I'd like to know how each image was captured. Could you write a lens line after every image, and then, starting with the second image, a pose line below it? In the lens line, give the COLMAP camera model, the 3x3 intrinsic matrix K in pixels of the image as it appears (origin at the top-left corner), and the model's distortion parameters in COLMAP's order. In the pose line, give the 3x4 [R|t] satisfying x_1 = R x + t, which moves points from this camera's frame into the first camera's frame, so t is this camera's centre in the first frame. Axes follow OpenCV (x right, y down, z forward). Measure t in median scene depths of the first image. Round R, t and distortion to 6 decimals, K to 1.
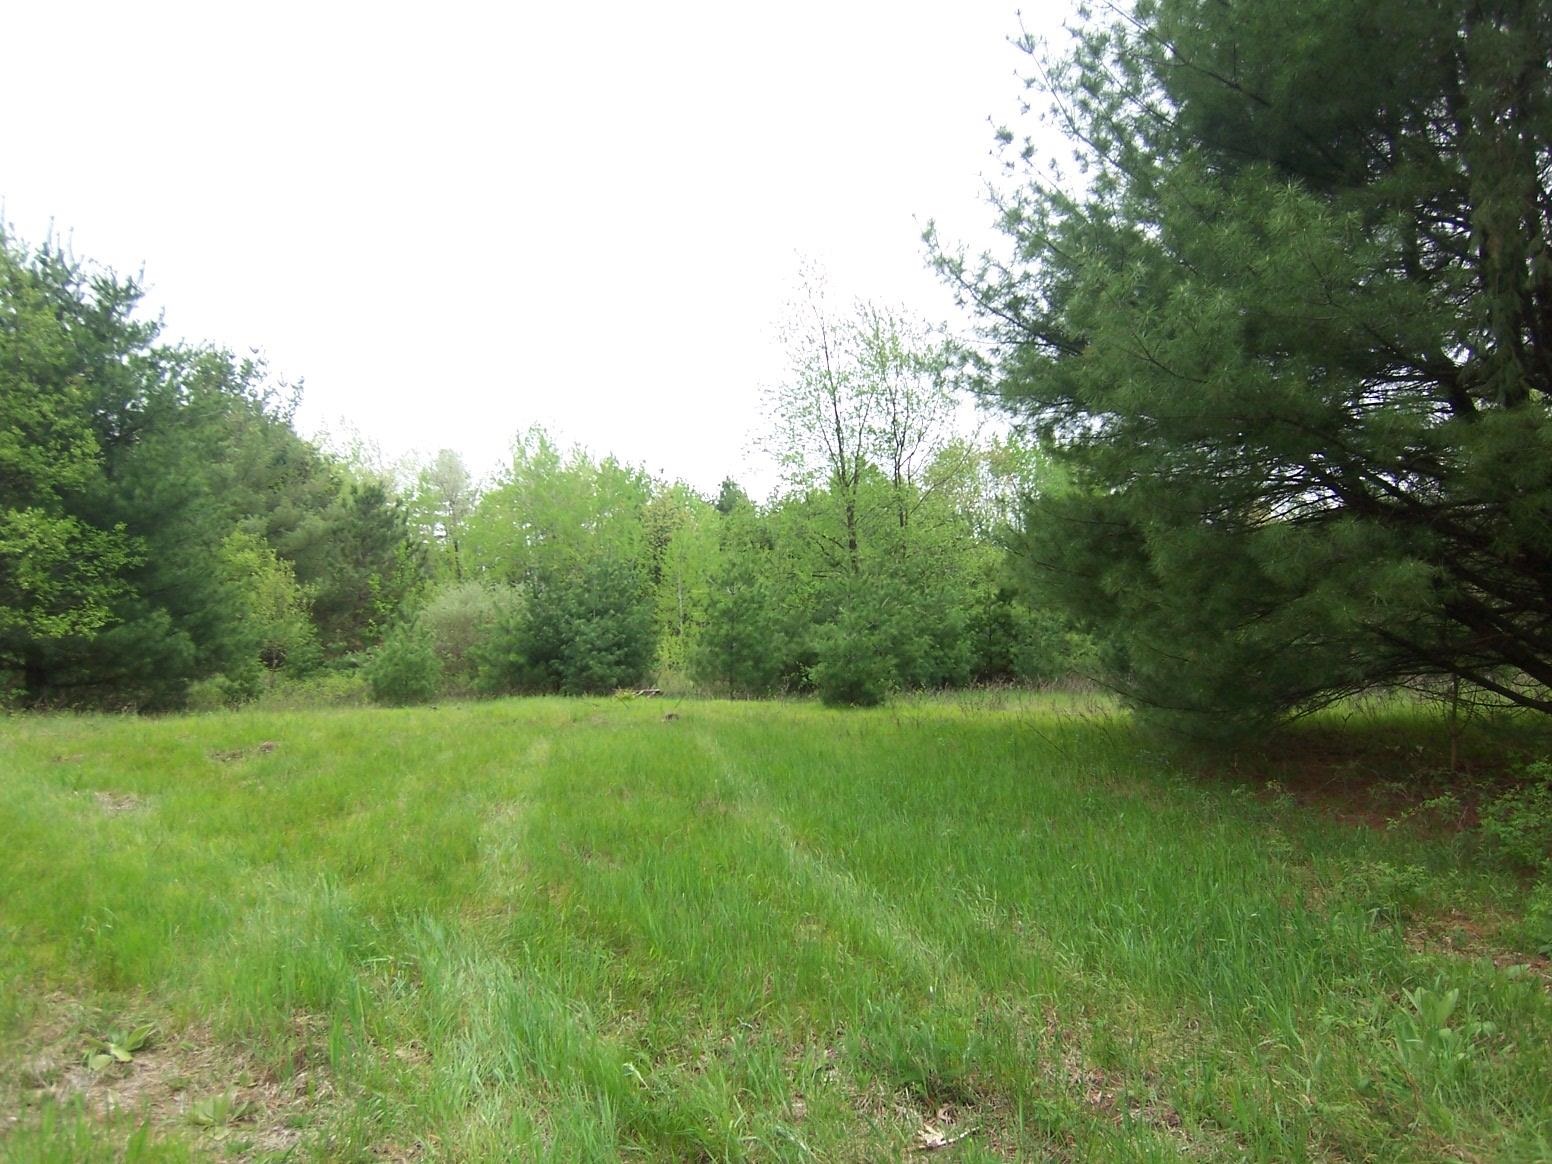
lens RADIAL K [[834.0, 0, 783.1], [0, 834.0, 588.9], [0, 0, 1]] dist [-0.058931, -0.000392]
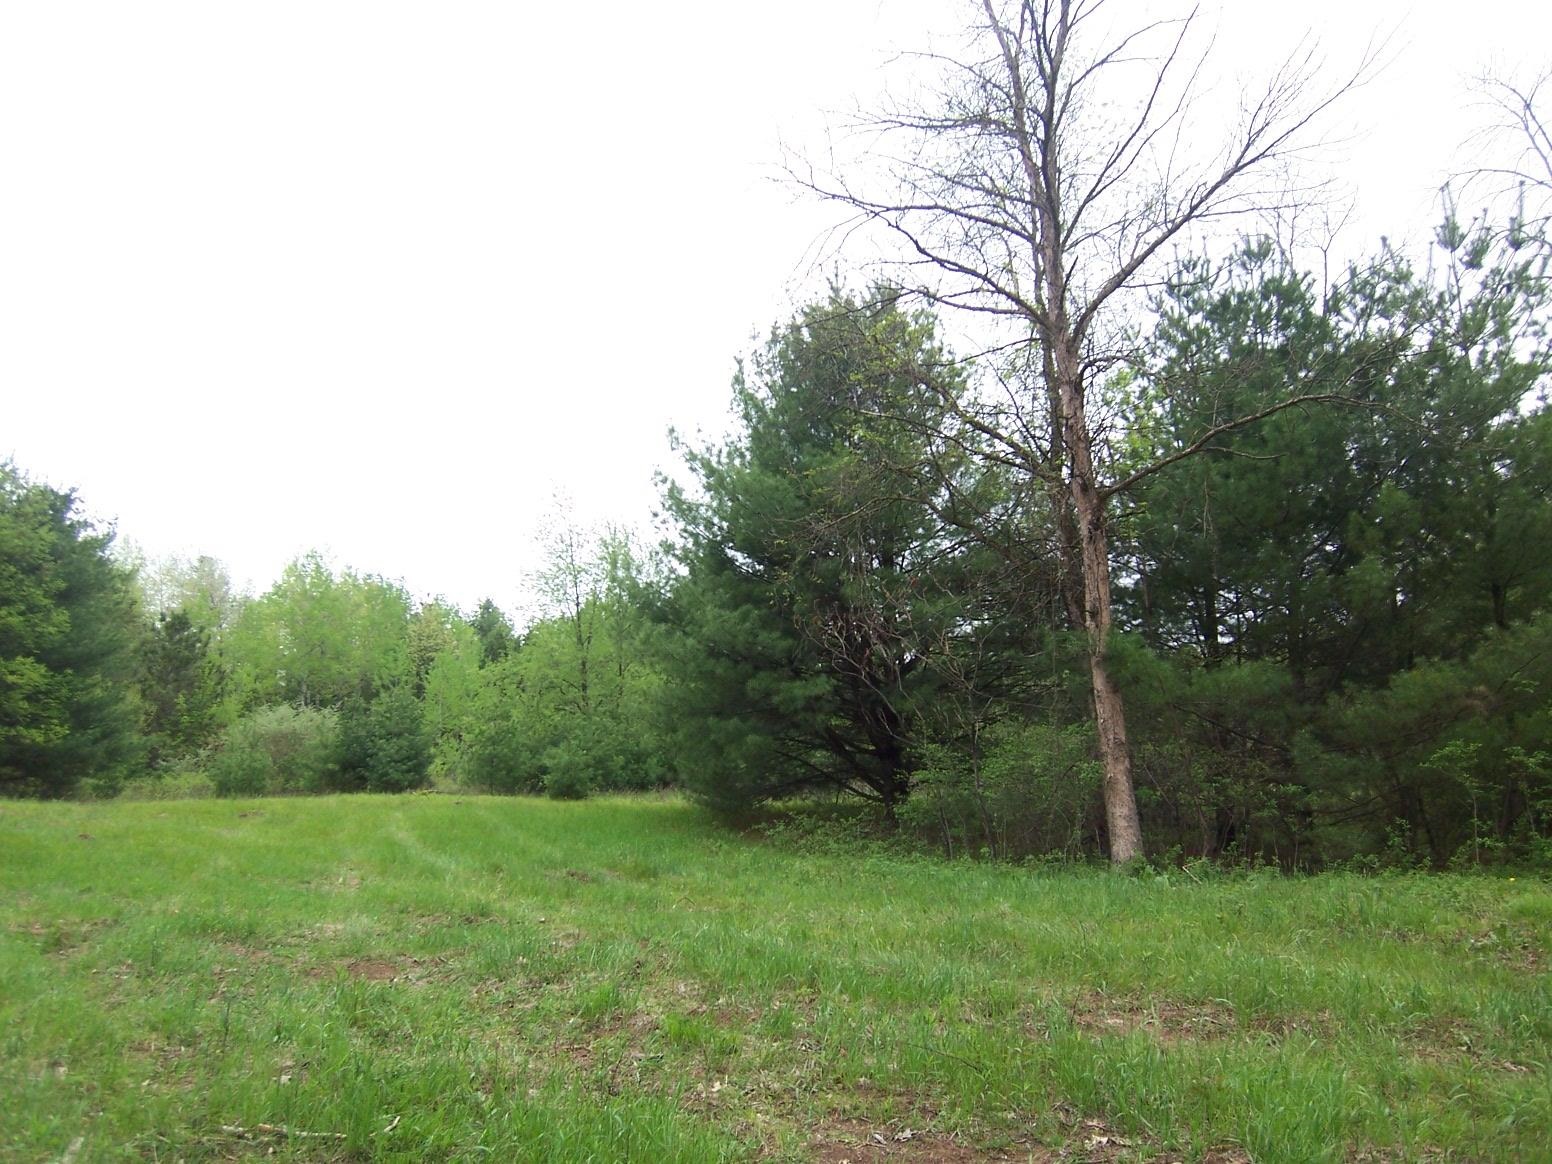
lens RADIAL K [[834.0, 0, 783.1], [0, 834.0, 588.9], [0, 0, 1]] dist [-0.058931, -0.000392]
pose [[0.958460, 0.063556, 0.278056, 0.007174], [-0.027691, 0.990987, -0.131061, -0.055727], [-0.283880, 0.117917, 0.951582, -0.582184]]
